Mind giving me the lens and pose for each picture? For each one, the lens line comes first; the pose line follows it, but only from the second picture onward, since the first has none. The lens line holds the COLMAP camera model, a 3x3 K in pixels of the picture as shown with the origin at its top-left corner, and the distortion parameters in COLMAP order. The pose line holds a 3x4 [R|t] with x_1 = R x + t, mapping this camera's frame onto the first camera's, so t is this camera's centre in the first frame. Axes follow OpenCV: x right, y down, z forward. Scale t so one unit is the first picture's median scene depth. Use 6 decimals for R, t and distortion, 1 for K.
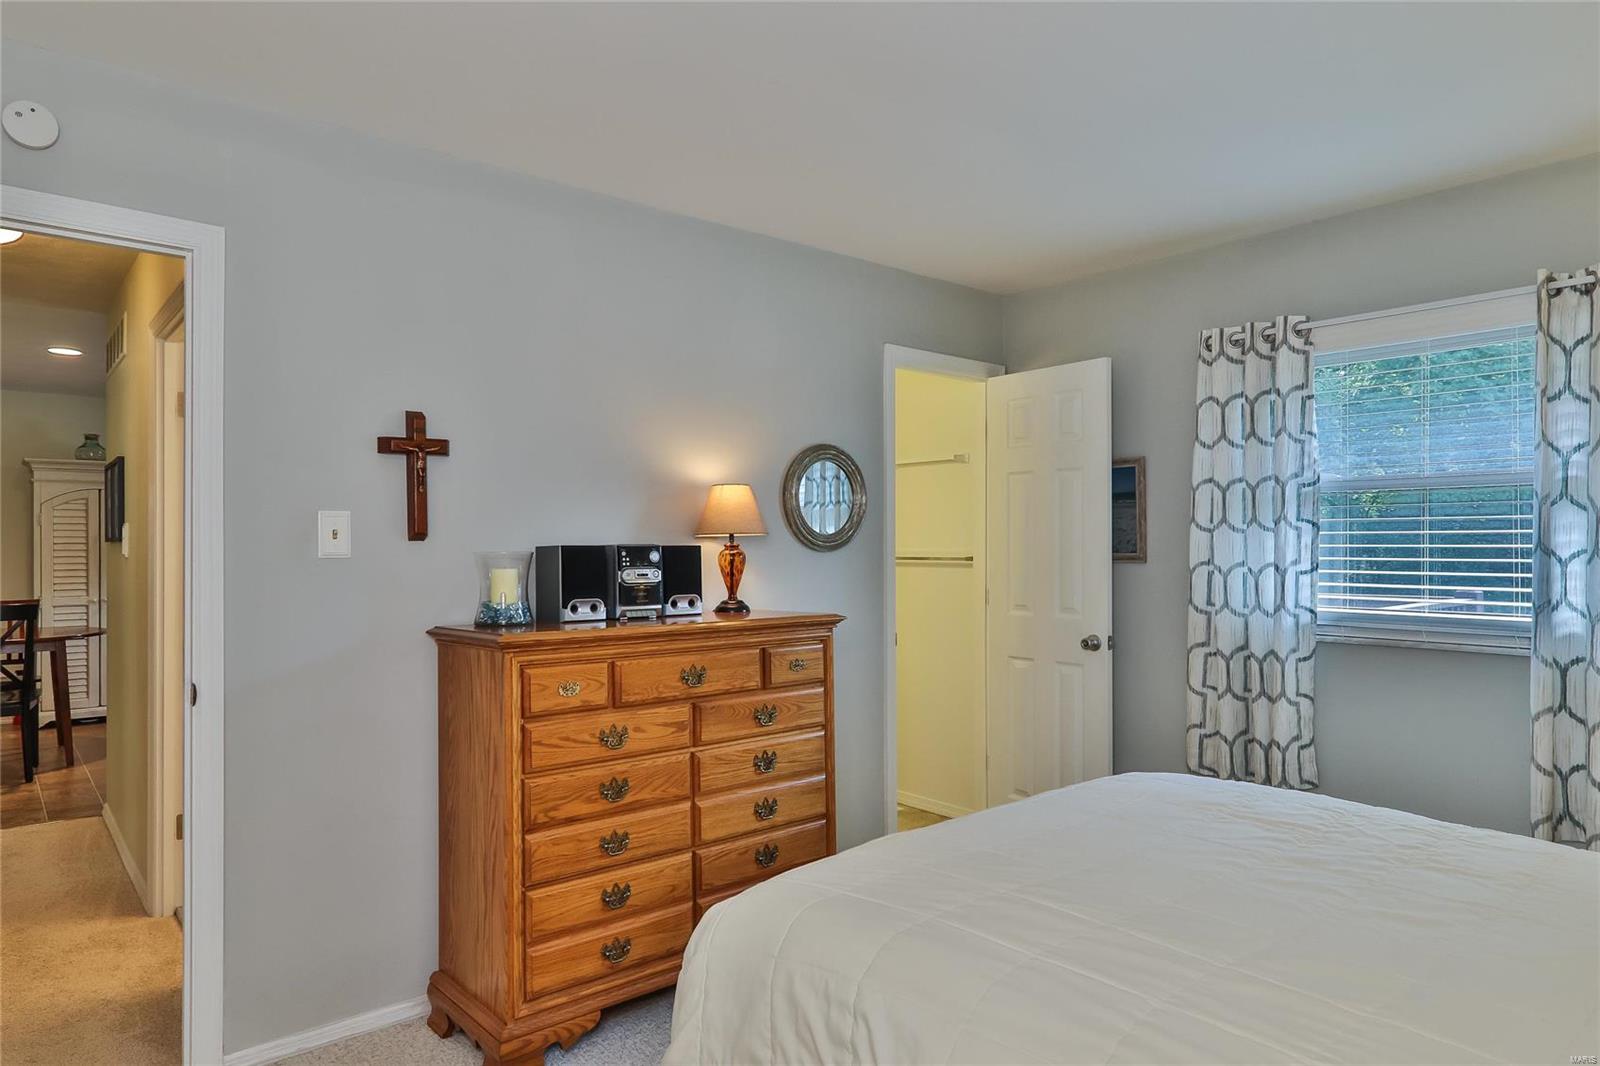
lens RADIAL K [[1007.0, 0, 802.4], [0, 1007.0, 536.6], [0, 0, 1]] dist [0.007908, 0.002568]
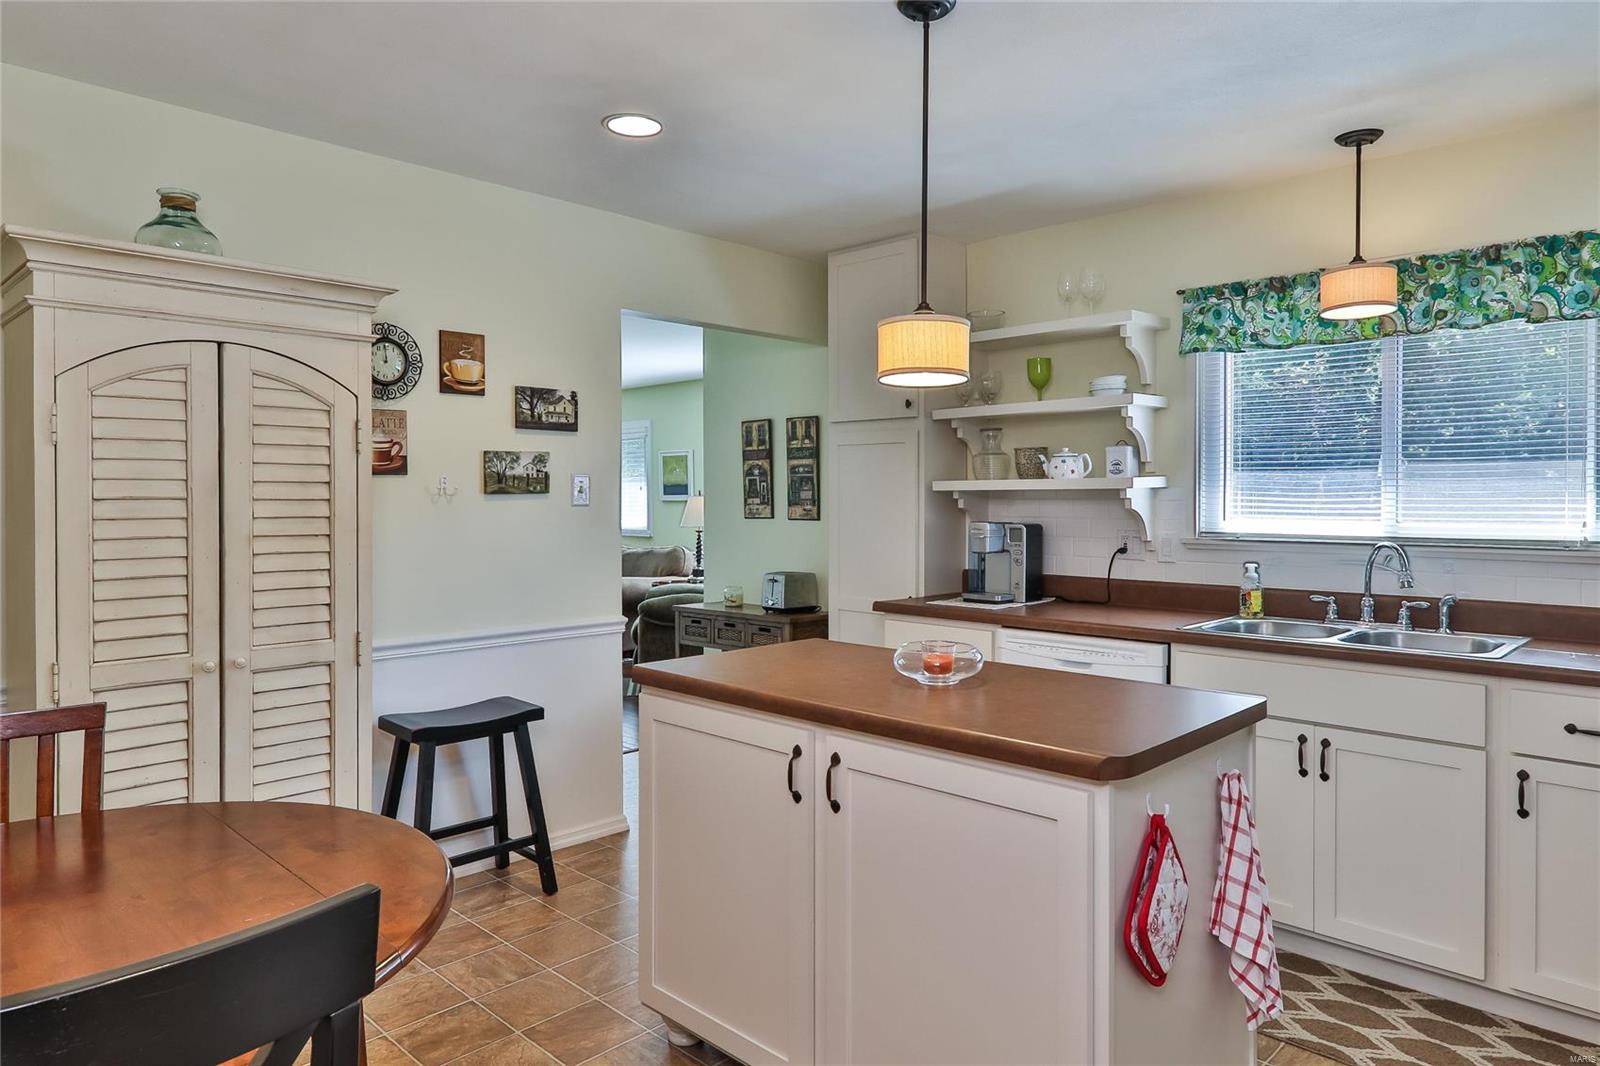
lens RADIAL K [[1007.0, 0, 804.1], [0, 1007.0, 501.7], [0, 0, 1]] dist [0.007908, 0.002568]
pose [[0.992974, 0.005009, 0.118226, -0.541707], [-0.005703, 0.999968, 0.005532, 0.004658], [-0.118195, -0.006167, 0.992971, 0.637693]]
